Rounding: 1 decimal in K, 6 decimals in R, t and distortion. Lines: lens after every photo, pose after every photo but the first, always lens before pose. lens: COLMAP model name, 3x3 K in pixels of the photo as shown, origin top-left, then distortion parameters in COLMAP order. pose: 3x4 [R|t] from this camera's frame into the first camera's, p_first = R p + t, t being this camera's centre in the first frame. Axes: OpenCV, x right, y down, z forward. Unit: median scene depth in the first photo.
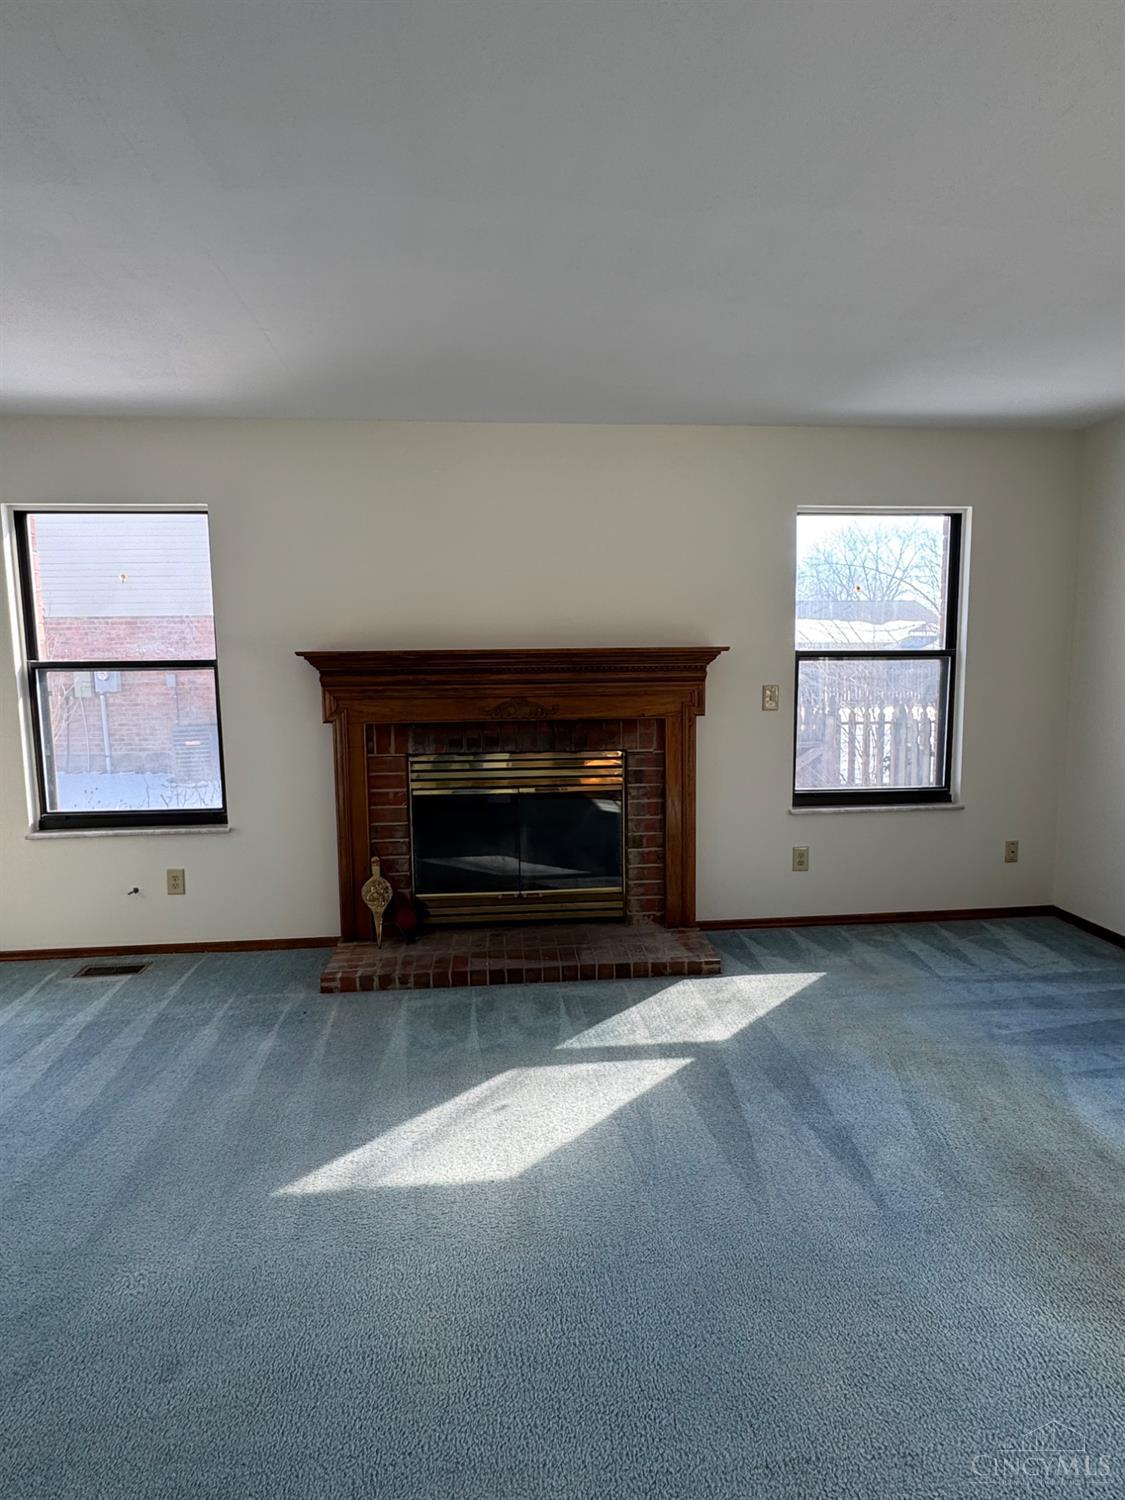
lens RADIAL K [[797.4, 0, 562.5], [0, 797.4, 750.0], [0, 0, 1]] dist [-0.000464, 0.000307]
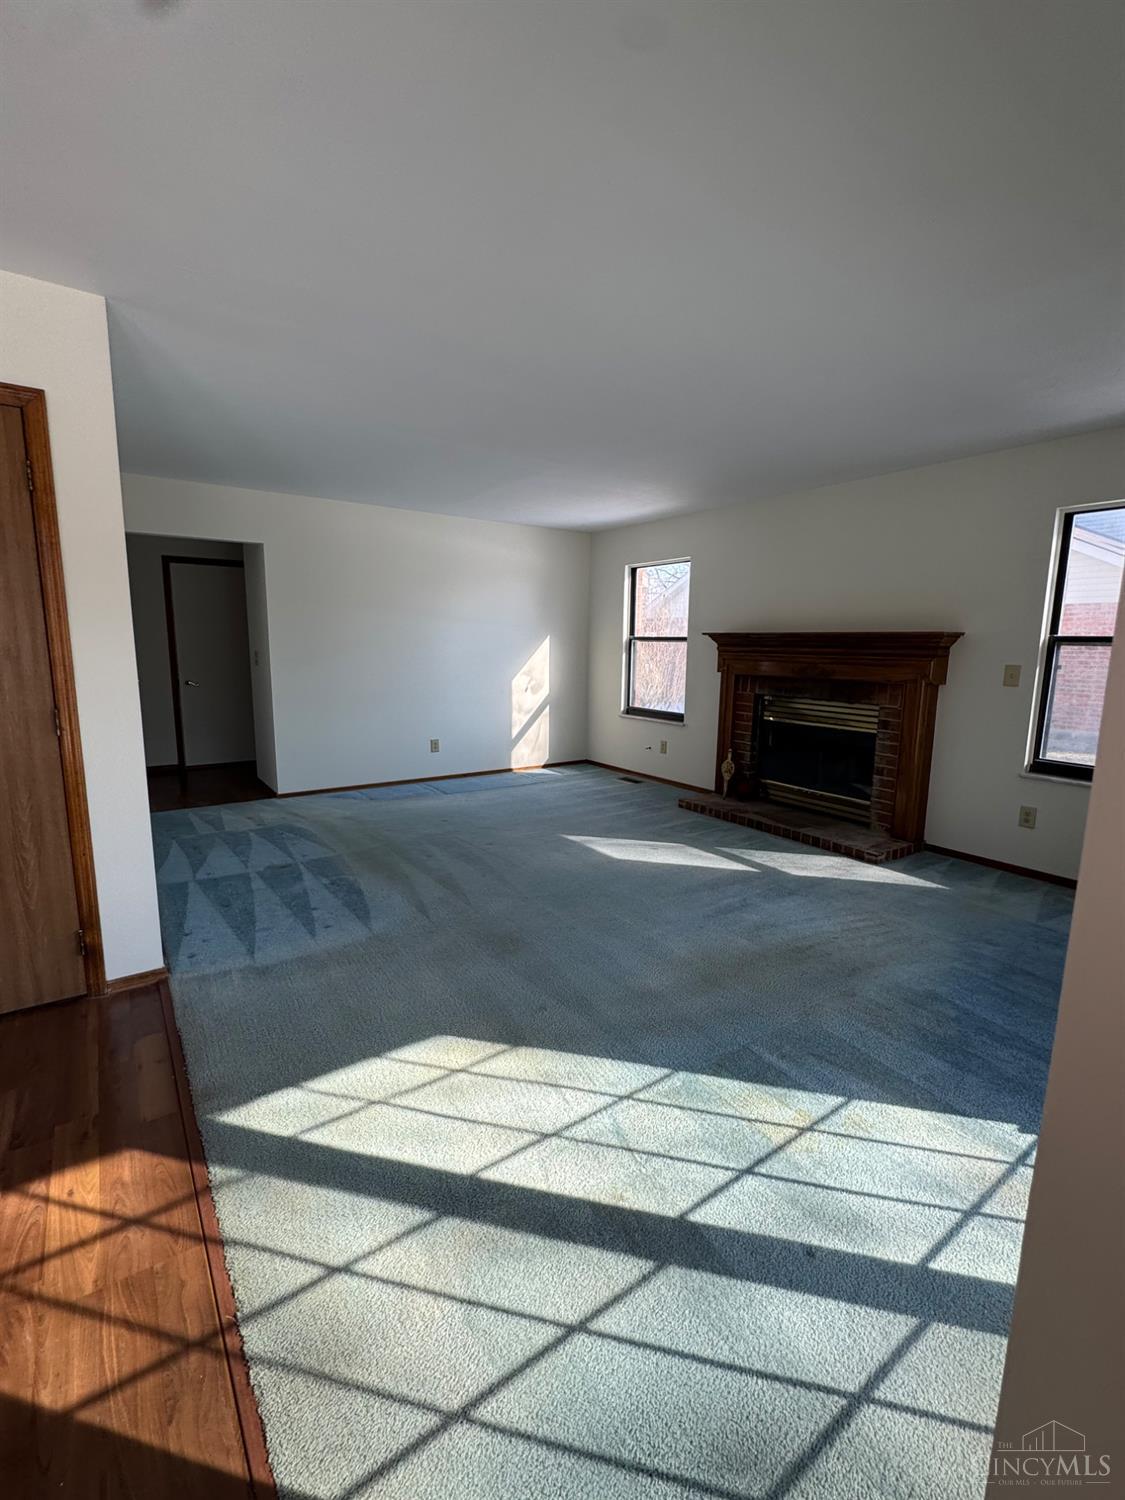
lens RADIAL K [[658.5, 0, 562.5], [0, 658.5, 750.0], [0, 0, 1]] dist [-0.004026, 0.000183]
pose [[0.501491, 0.157852, -0.850641, 0.826660], [-0.119126, 0.986448, 0.112823, 0.014805], [0.856923, 0.044754, 0.513499, -0.078656]]
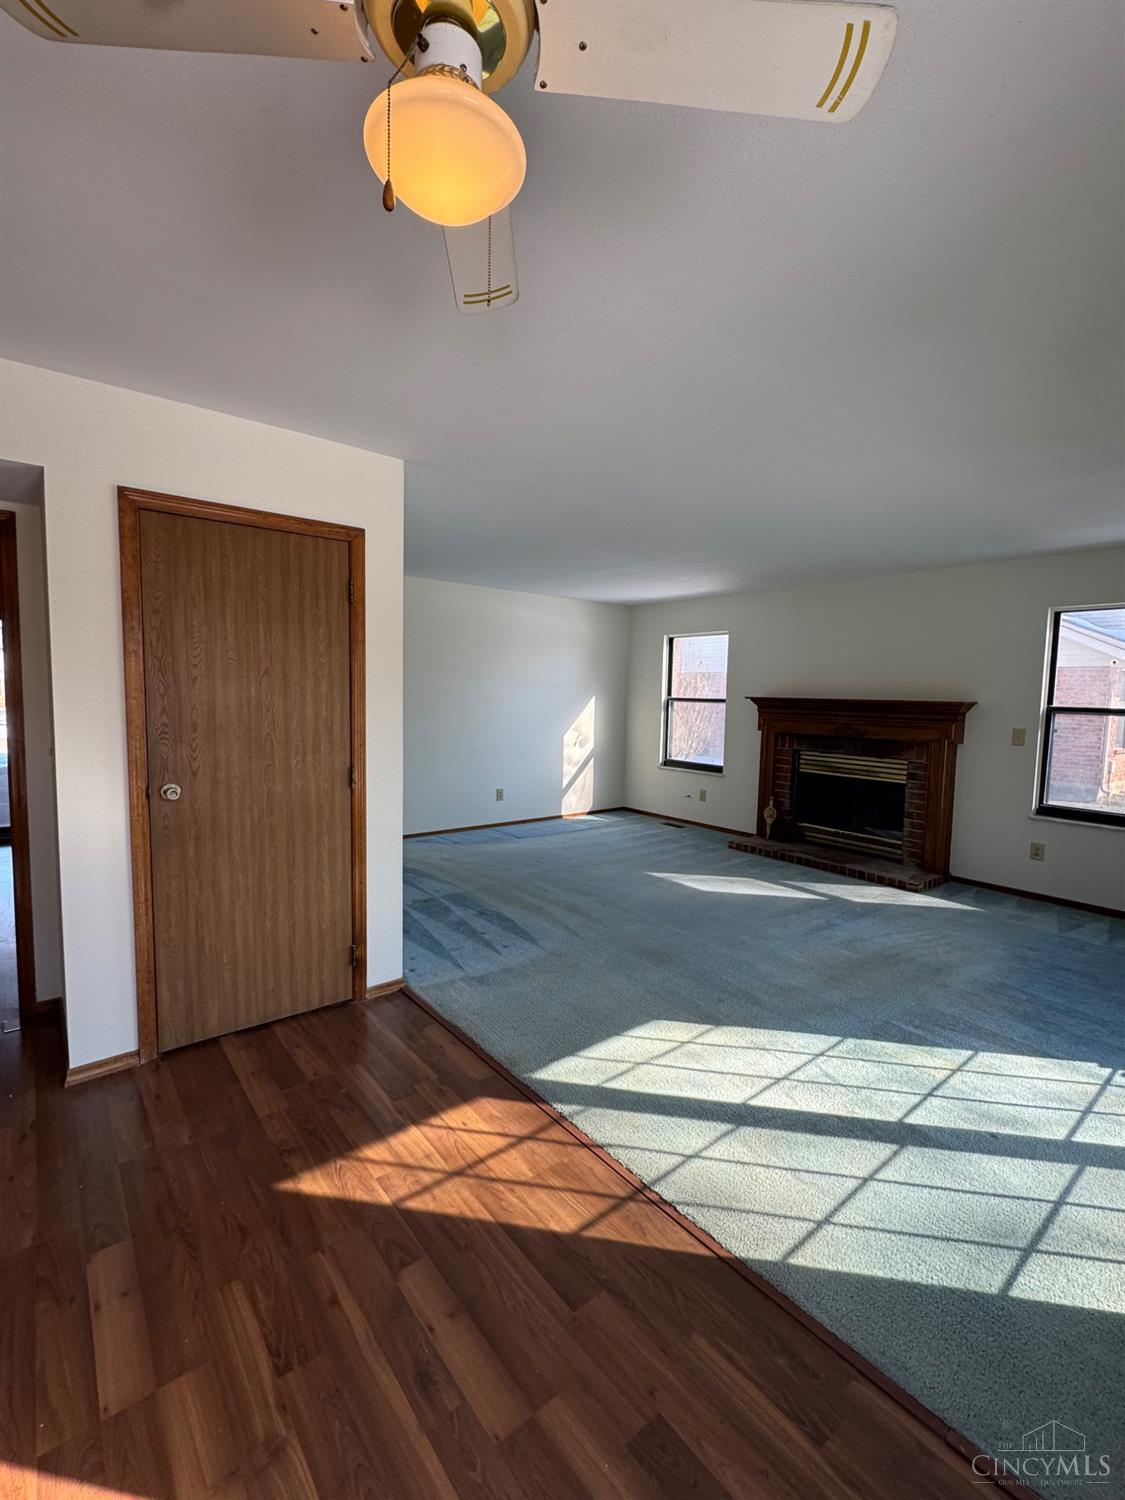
lens RADIAL K [[658.5, 0, 562.5], [0, 658.5, 750.0], [0, 0, 1]] dist [-0.004026, 0.000183]
pose [[0.558365, 0.096606, -0.823951, 0.848699], [-0.123378, 0.991822, 0.032679, 0.024890], [0.820369, 0.083411, 0.565718, -0.413667]]
